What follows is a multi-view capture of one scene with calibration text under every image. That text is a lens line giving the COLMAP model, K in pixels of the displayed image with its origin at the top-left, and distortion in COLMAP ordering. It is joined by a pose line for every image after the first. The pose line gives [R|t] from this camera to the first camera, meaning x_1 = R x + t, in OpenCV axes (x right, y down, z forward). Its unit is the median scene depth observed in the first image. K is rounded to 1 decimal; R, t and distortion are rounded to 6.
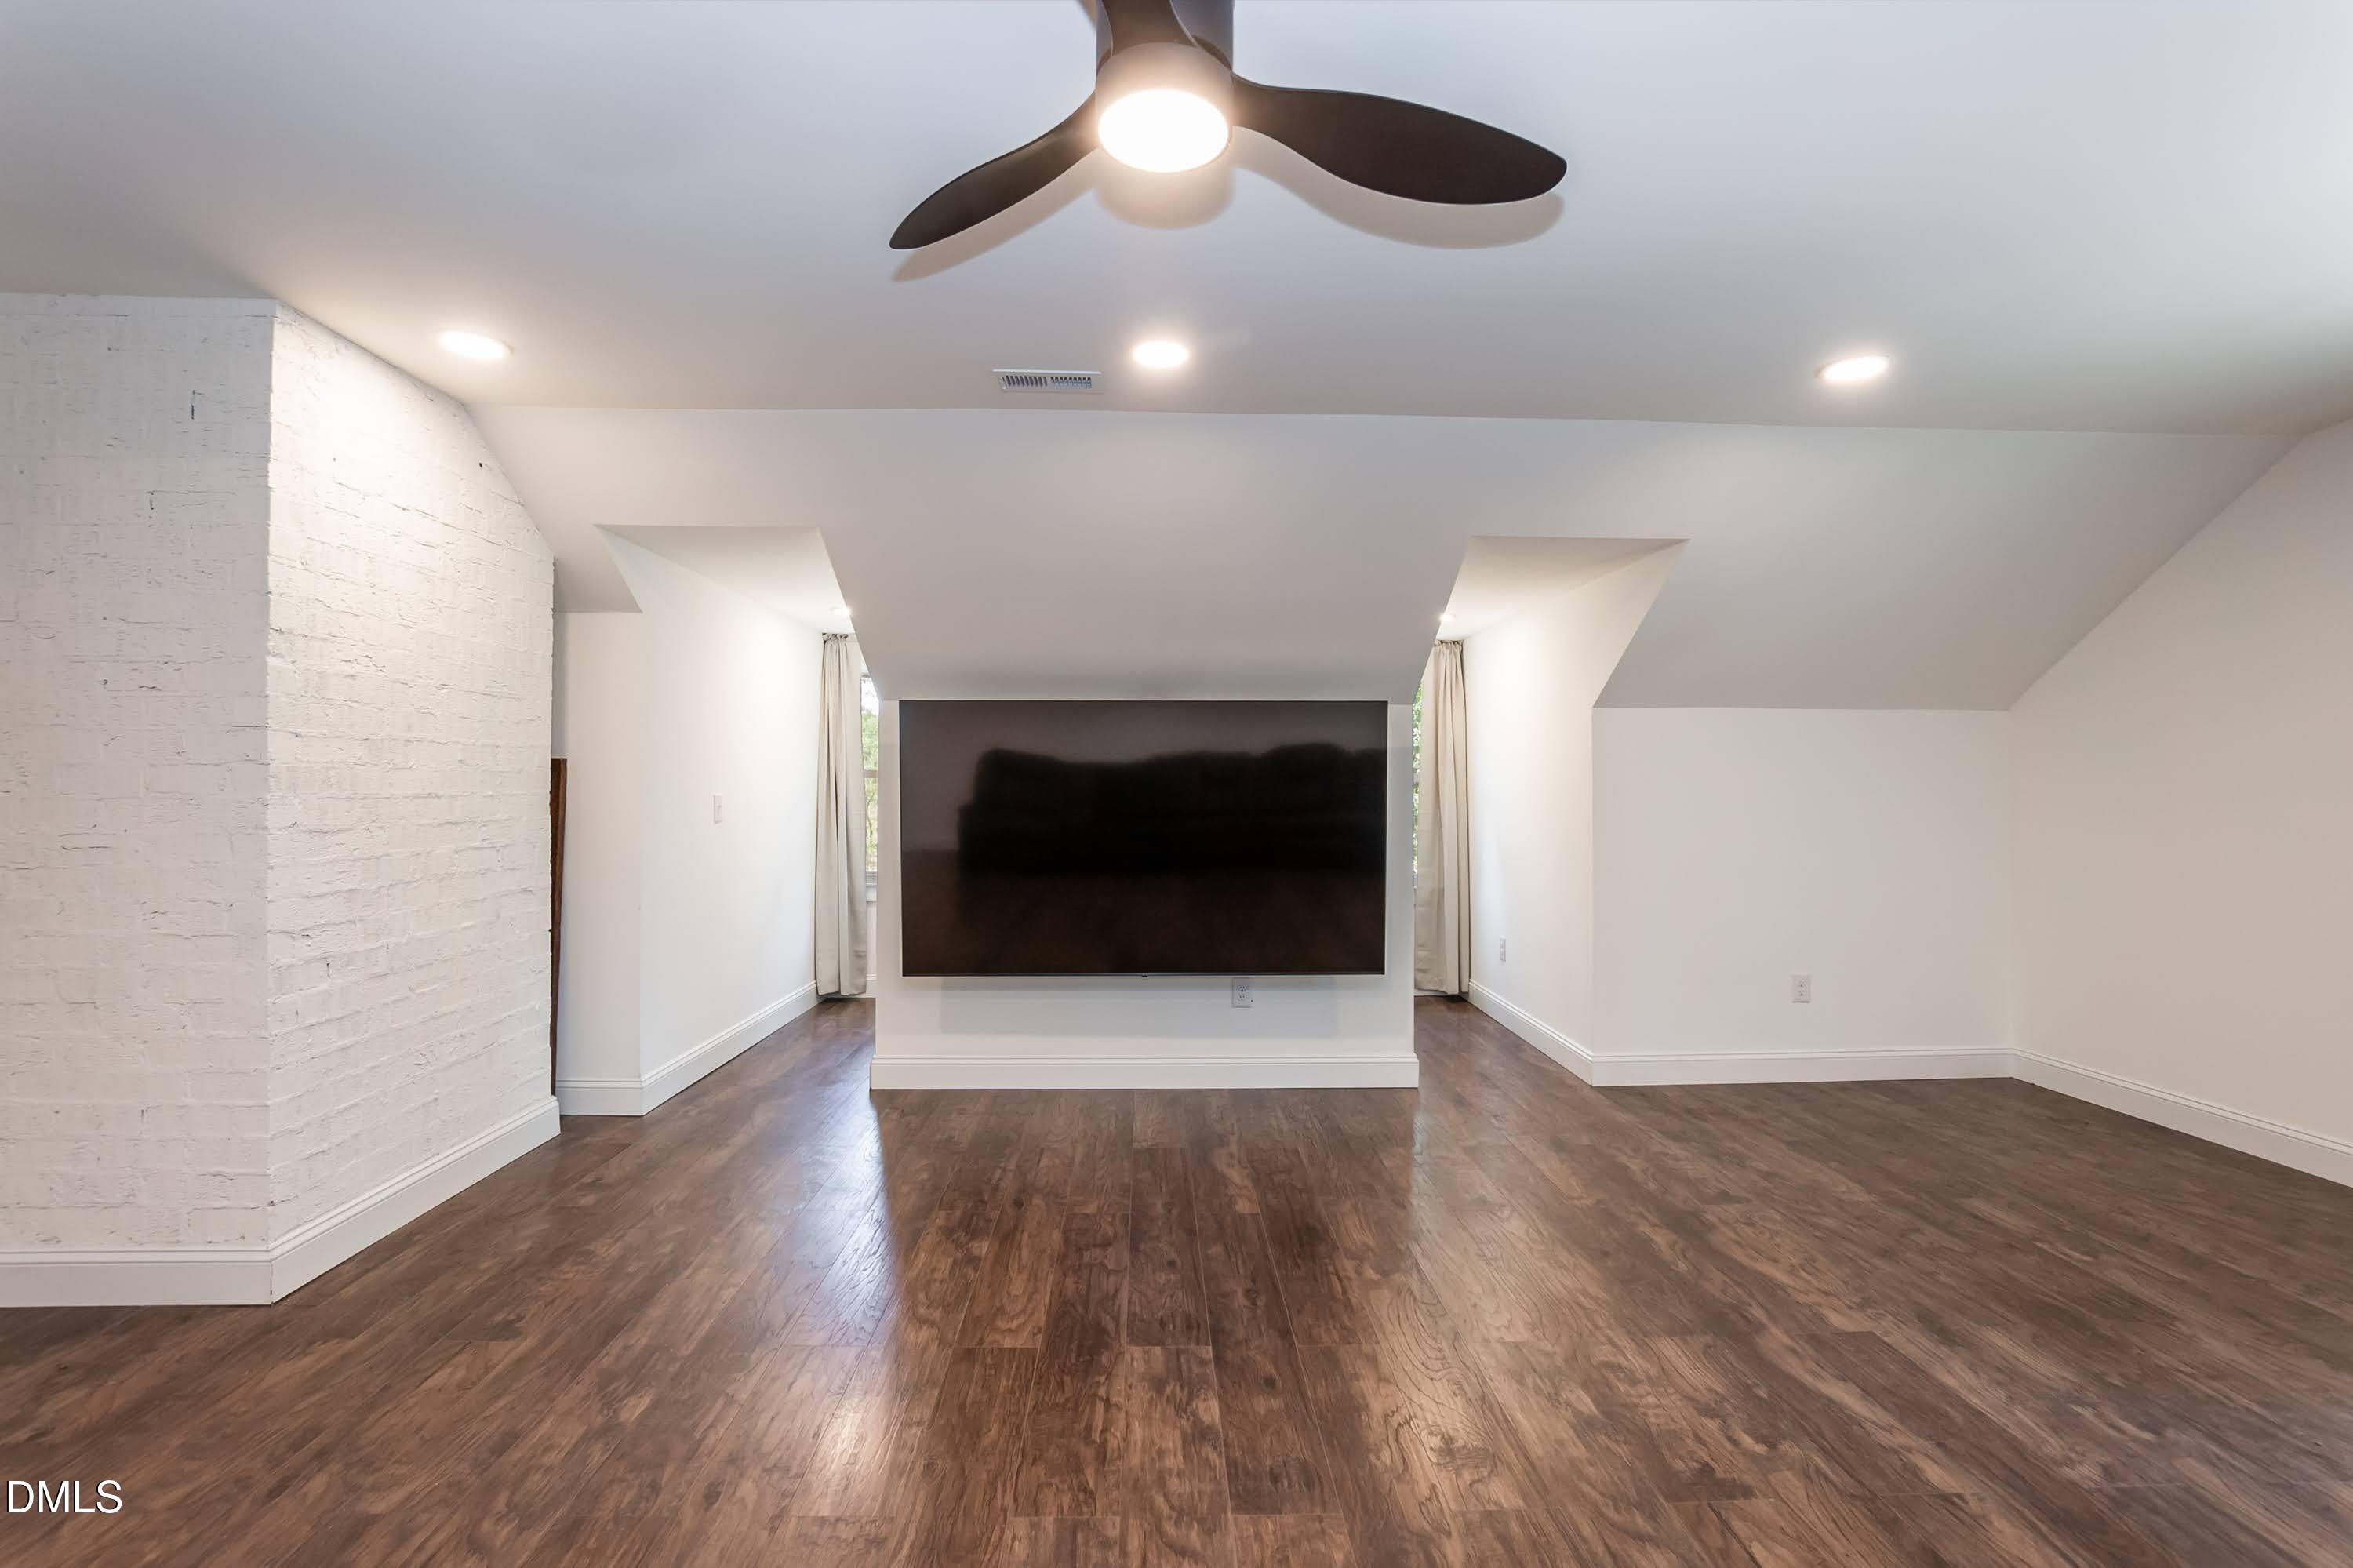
lens RADIAL K [[1038.9, 0, 1165.6], [0, 1038.9, 772.2], [0, 0, 1]] dist [-0.046131, 0.014001]
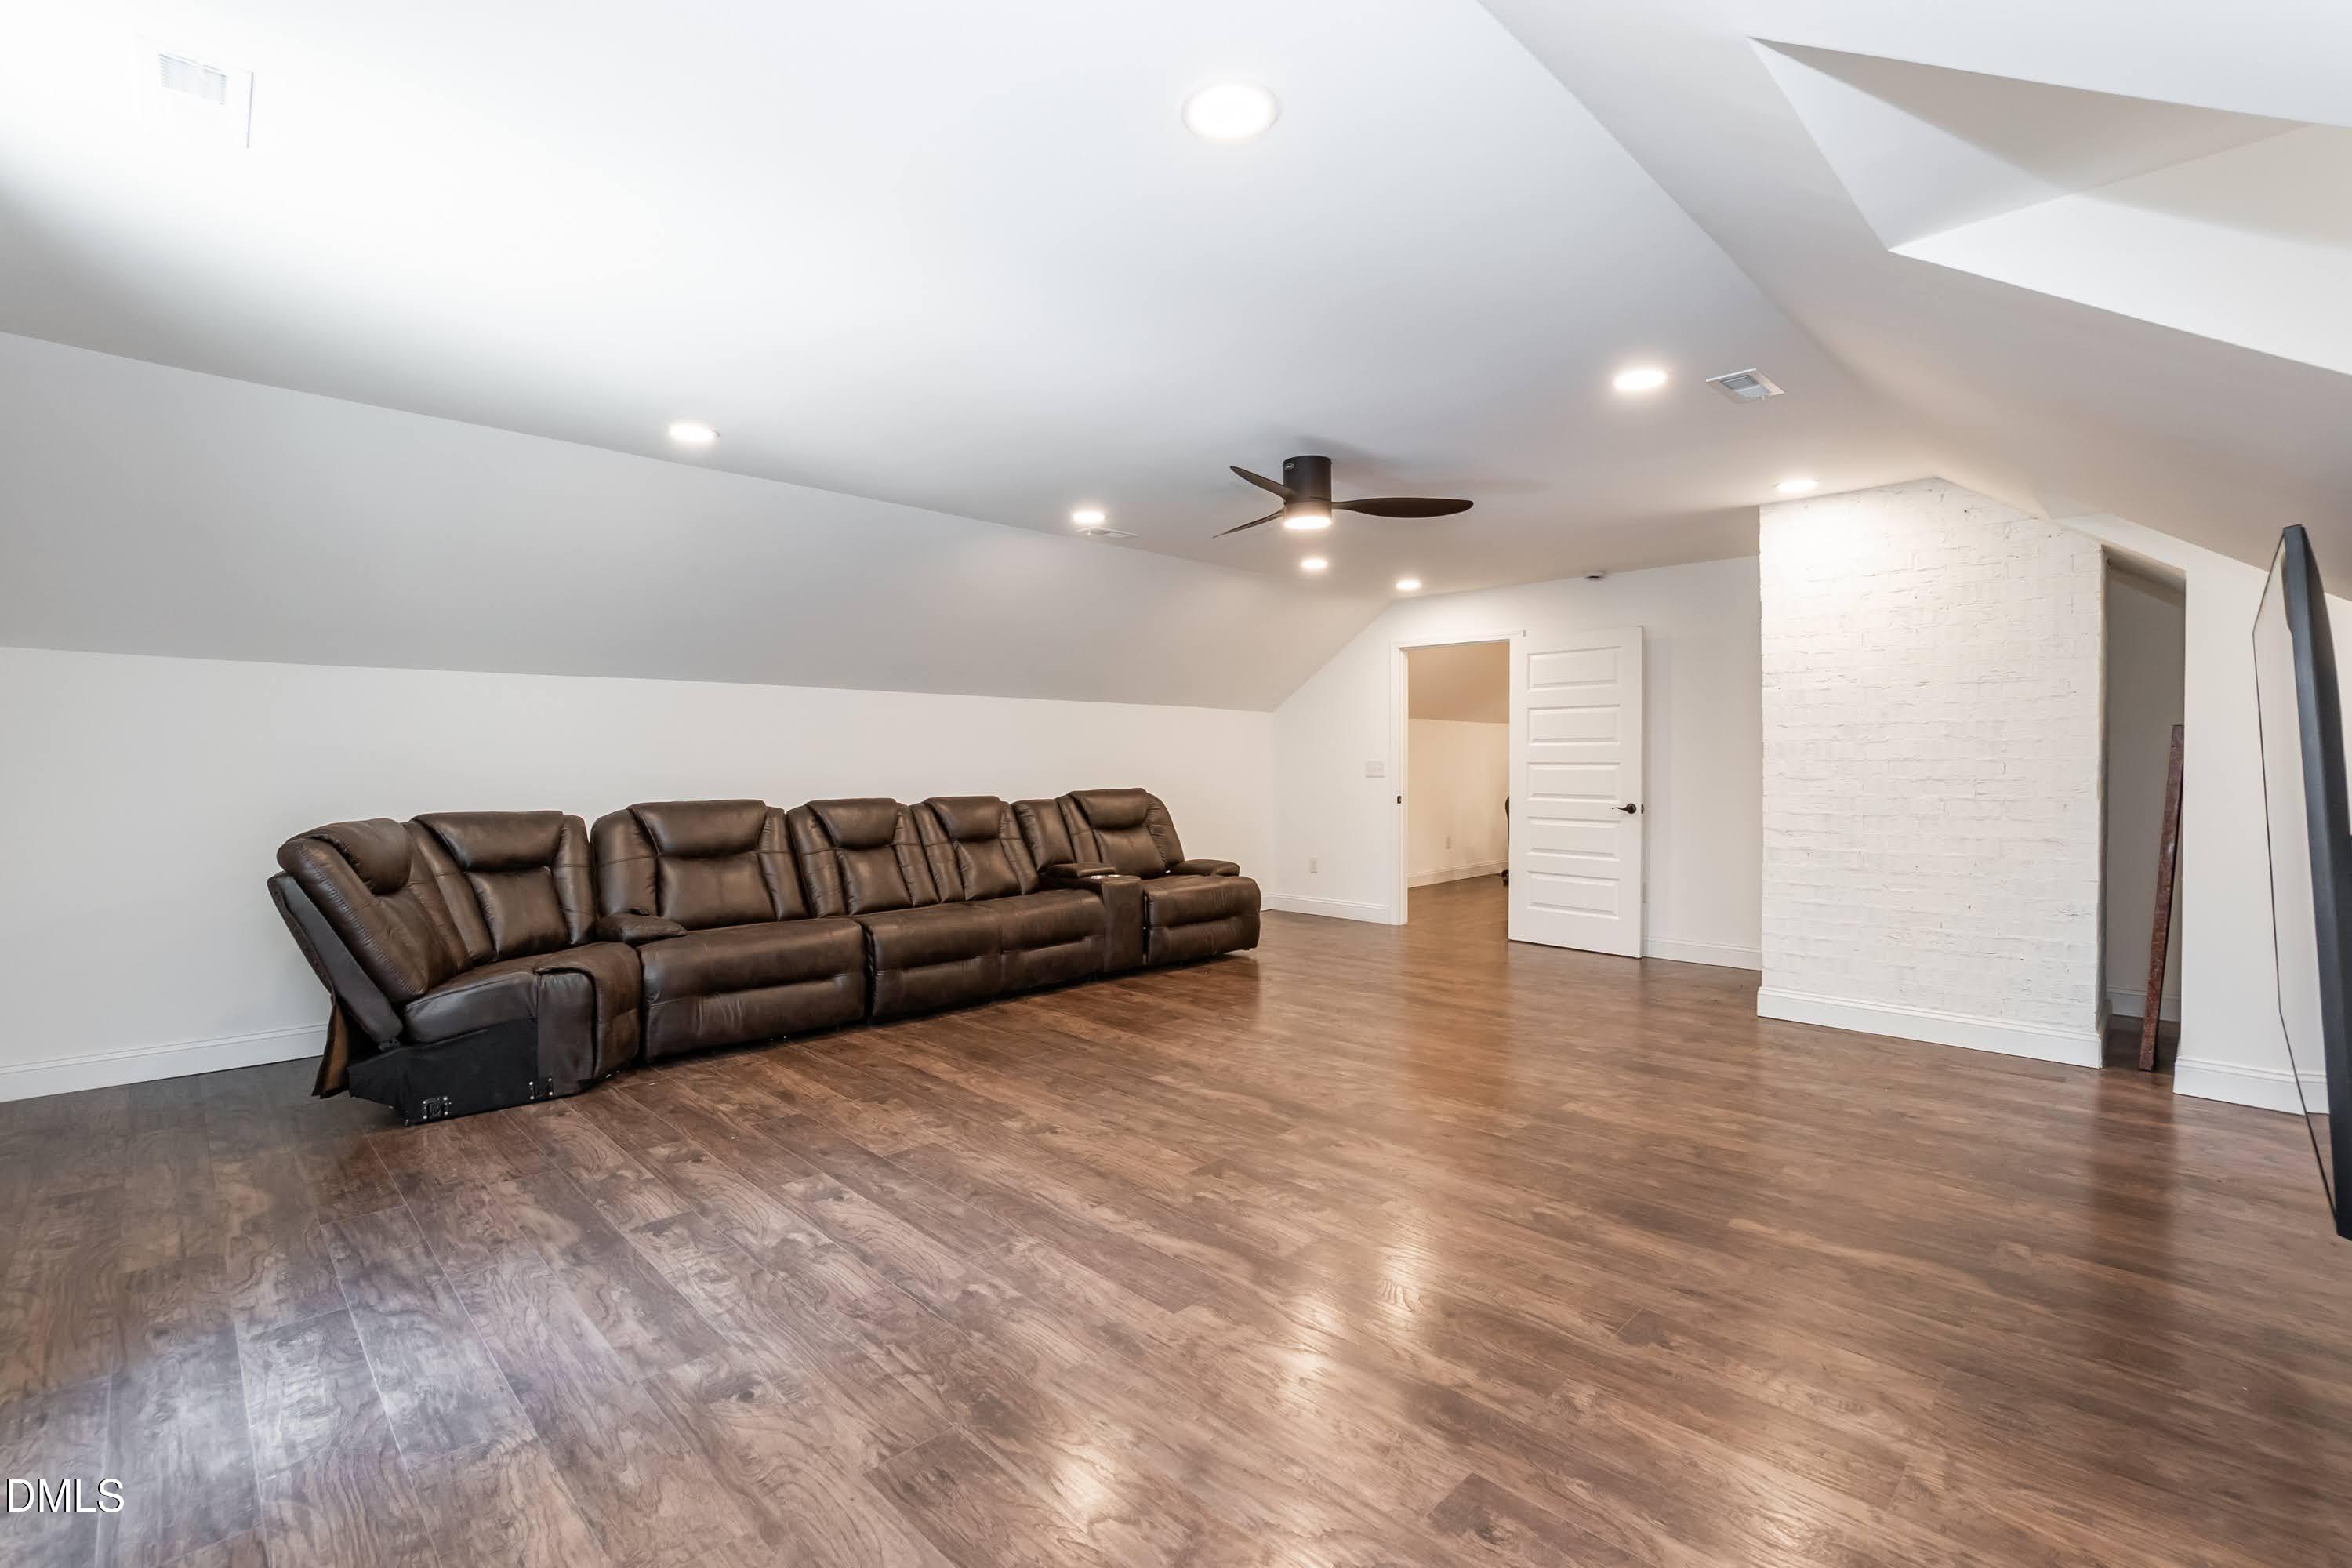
lens RADIAL K [[1038.4, 0, 1165.1], [0, 1038.4, 772.2], [0, 0, 1]] dist [-0.046131, 0.014001]
pose [[-0.727577, 0.010158, -0.685951, 1.504328], [0.010338, 0.999939, 0.003841, 0.034079], [0.685948, -0.004297, -0.727638, 1.873658]]
